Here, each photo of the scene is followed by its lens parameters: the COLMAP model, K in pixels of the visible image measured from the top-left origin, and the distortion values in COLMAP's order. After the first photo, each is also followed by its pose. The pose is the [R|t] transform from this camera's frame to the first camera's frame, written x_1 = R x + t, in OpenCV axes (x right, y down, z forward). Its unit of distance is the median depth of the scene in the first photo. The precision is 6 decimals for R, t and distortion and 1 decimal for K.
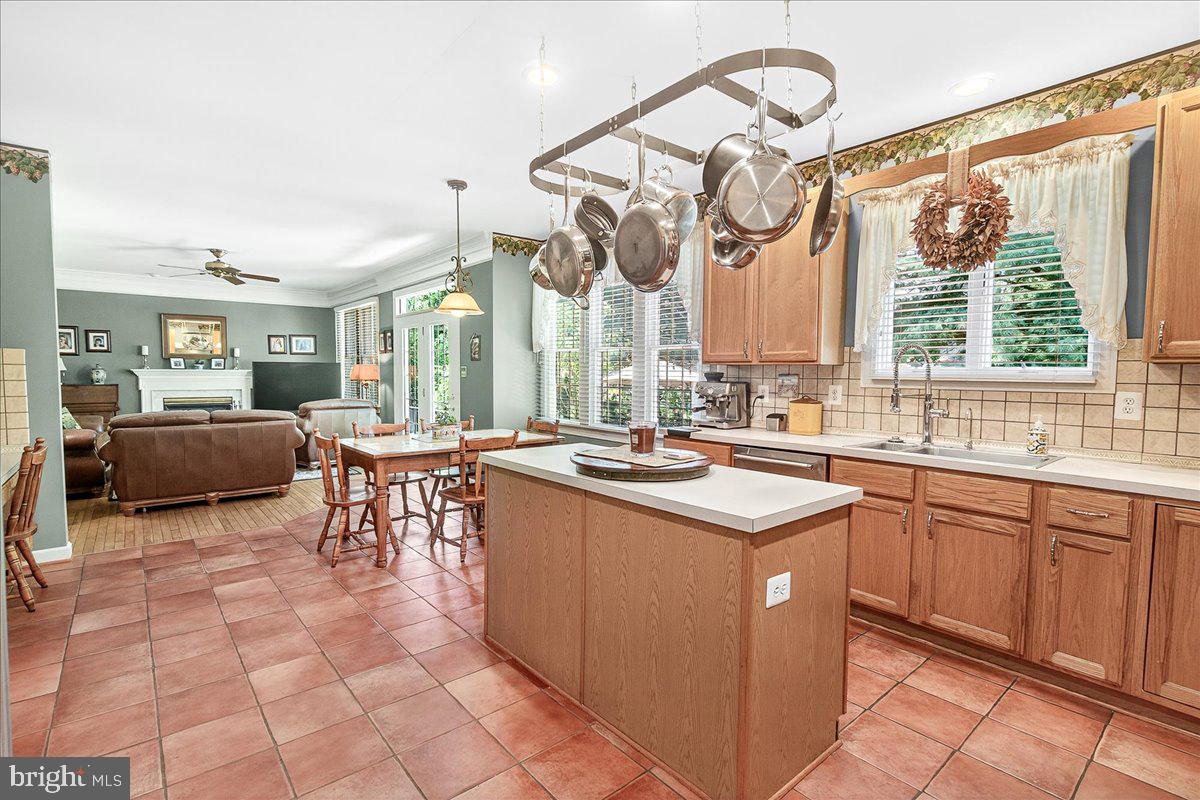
lens RADIAL K [[562.6, 0, 594.3], [0, 562.6, 402.3], [0, 0, 1]] dist [0.003900, -0.000525]
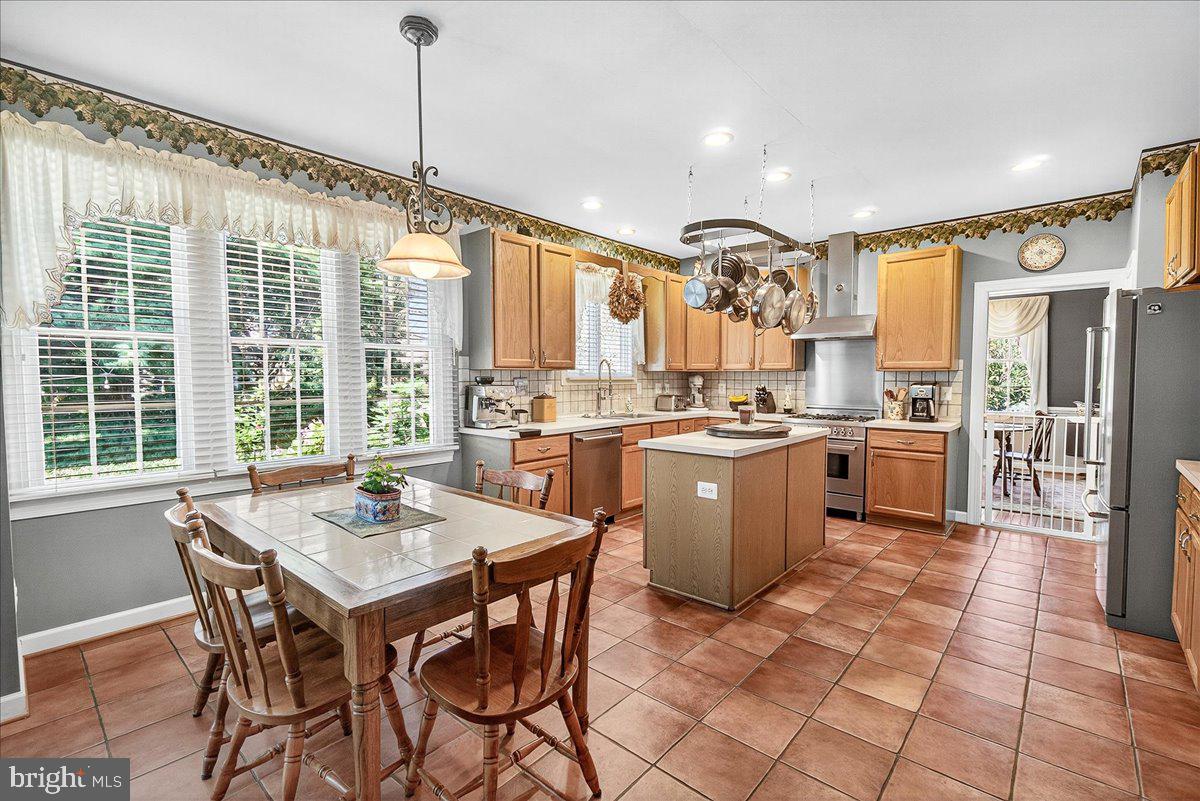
lens RADIAL K [[530.8, 0, 602.7], [0, 530.8, 401.8], [0, 0, 1]] dist [-0.000733, 0.000029]
pose [[-0.154296, -0.046994, 0.986906, -1.265388], [0.056882, 0.996789, 0.056357, -0.076912], [-0.986386, 0.064833, -0.151127, 1.493919]]
